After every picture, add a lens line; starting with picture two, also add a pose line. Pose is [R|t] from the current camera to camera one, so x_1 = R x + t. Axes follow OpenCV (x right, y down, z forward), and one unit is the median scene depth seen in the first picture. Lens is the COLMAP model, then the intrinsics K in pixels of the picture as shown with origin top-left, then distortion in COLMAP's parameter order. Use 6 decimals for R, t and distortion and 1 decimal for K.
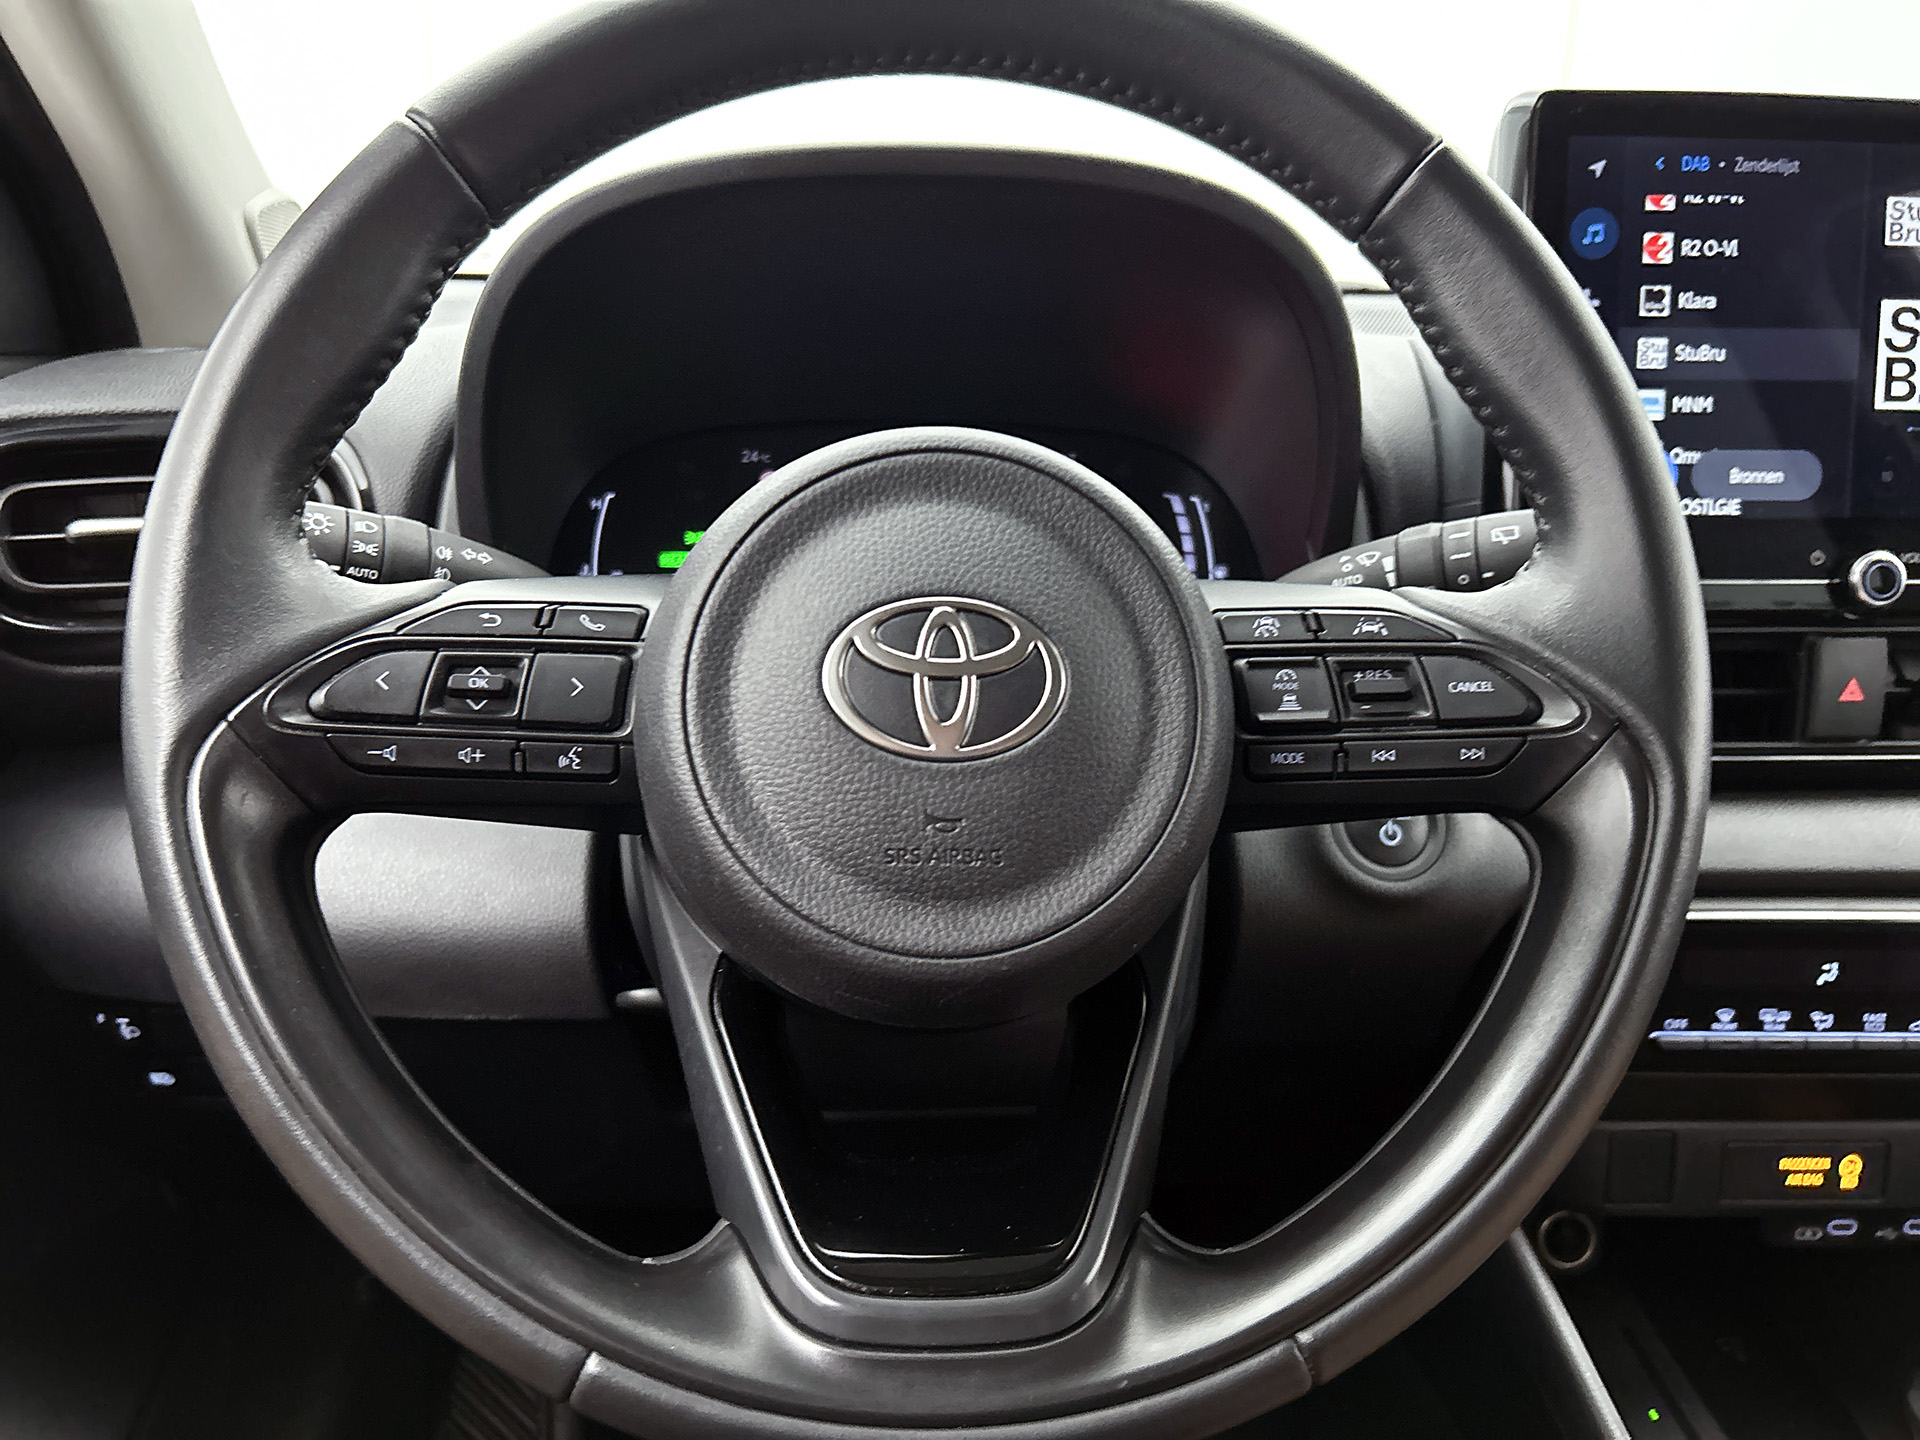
lens RADIAL K [[1411.9, 0, 960.0], [0, 1411.9, 720.0], [0, 0, 1]] dist [0.004806, 0.001056]
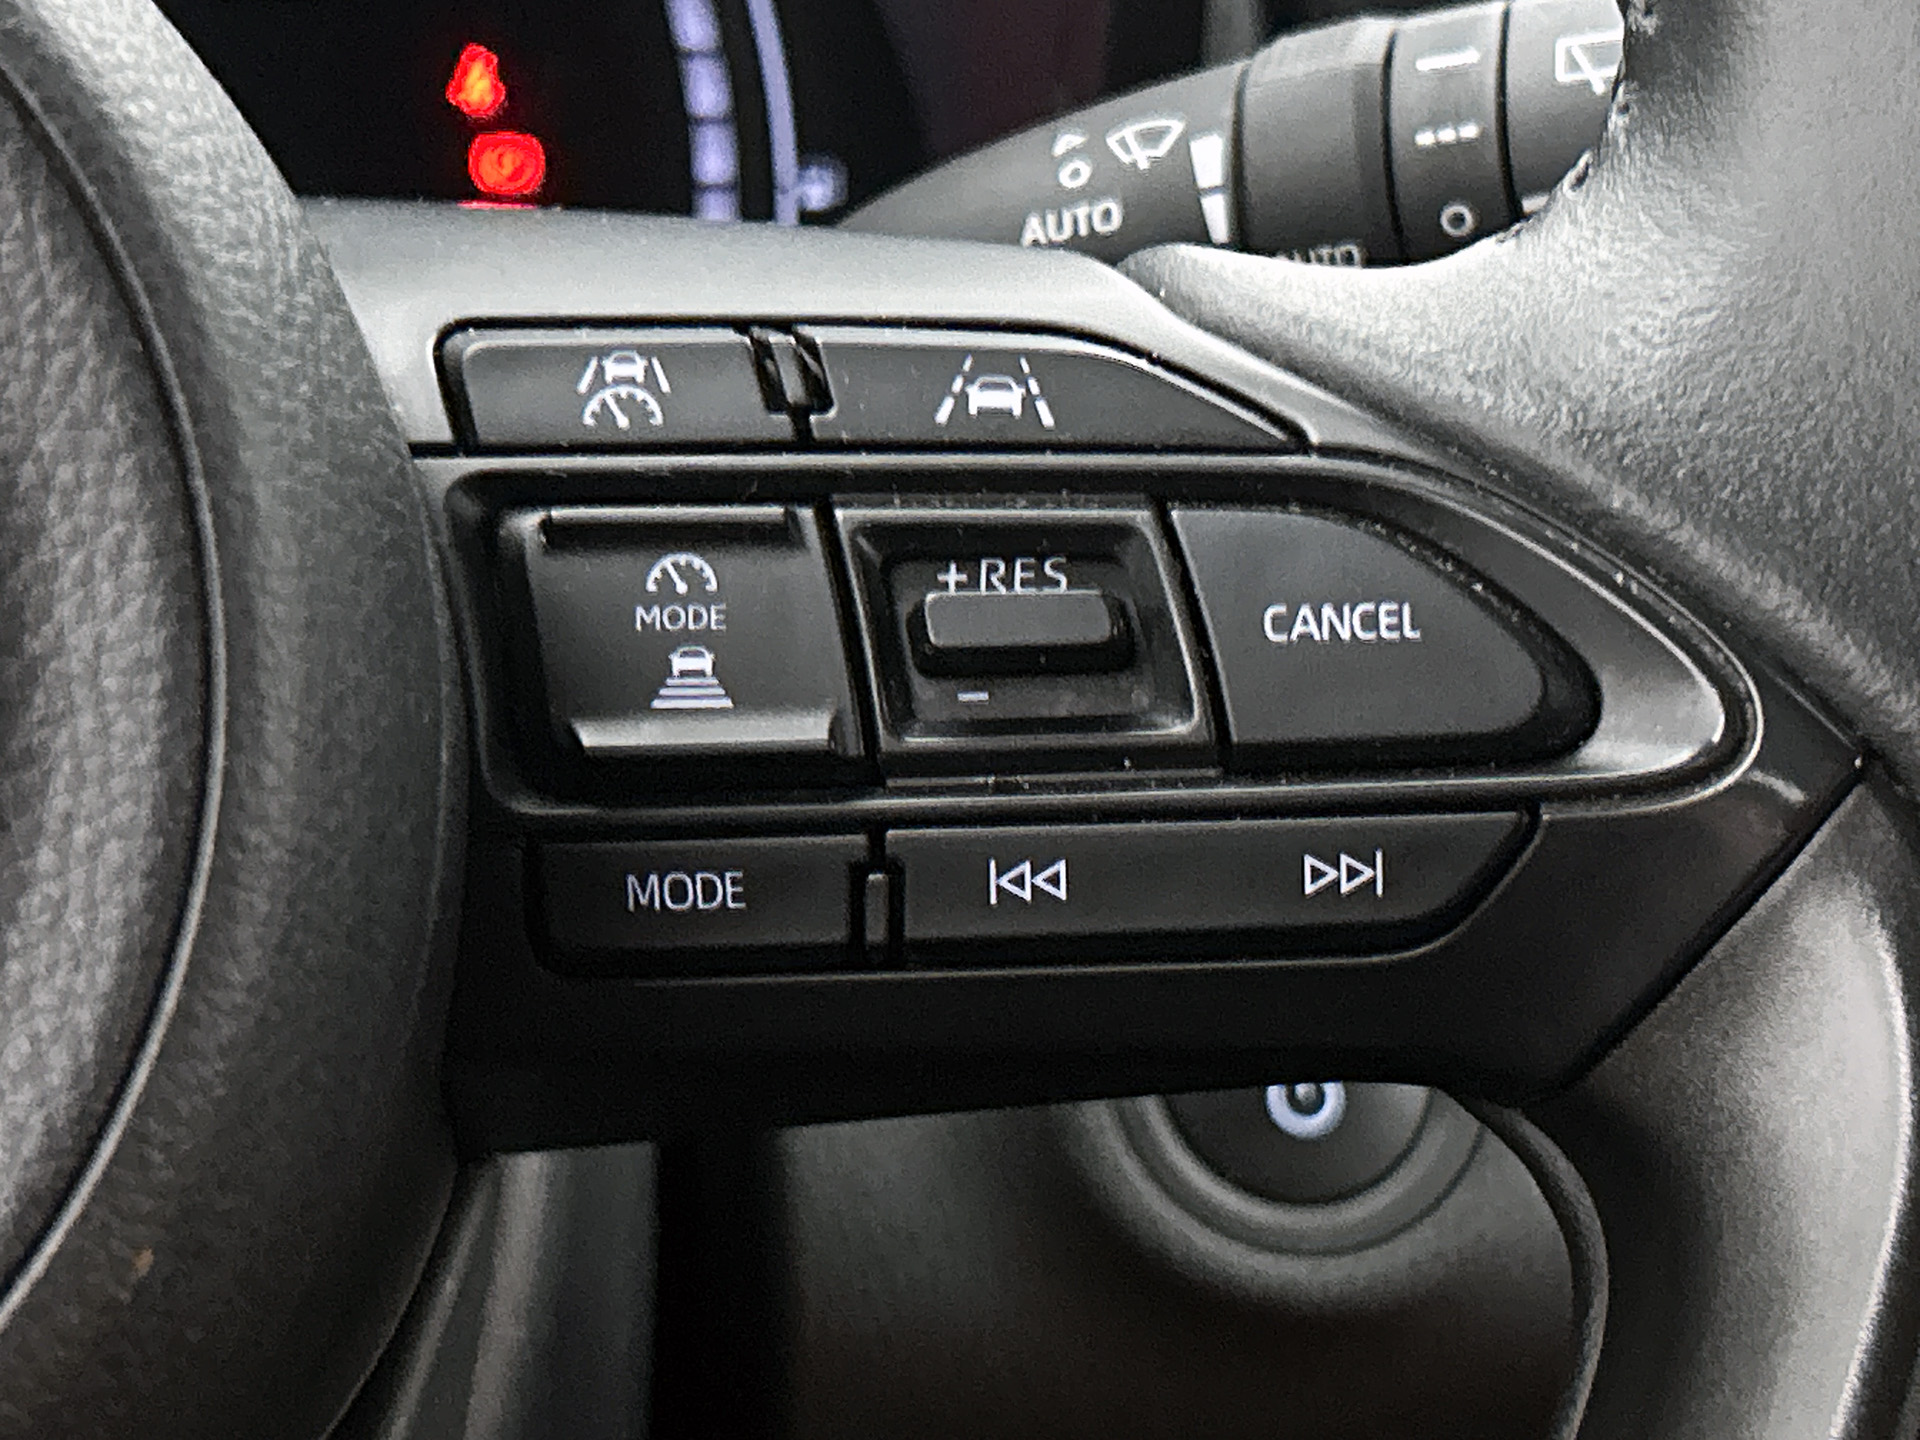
lens RADIAL K [[4390.4, 0, 960.0], [0, 4390.4, 720.0], [0, 0, 1]] dist [0.317430, -0.217550]
pose [[0.988716, -0.004227, 0.149743, 0.161076], [0.001903, 0.999876, 0.015655, -0.017749], [-0.149791, -0.015193, 0.988601, 0.182428]]
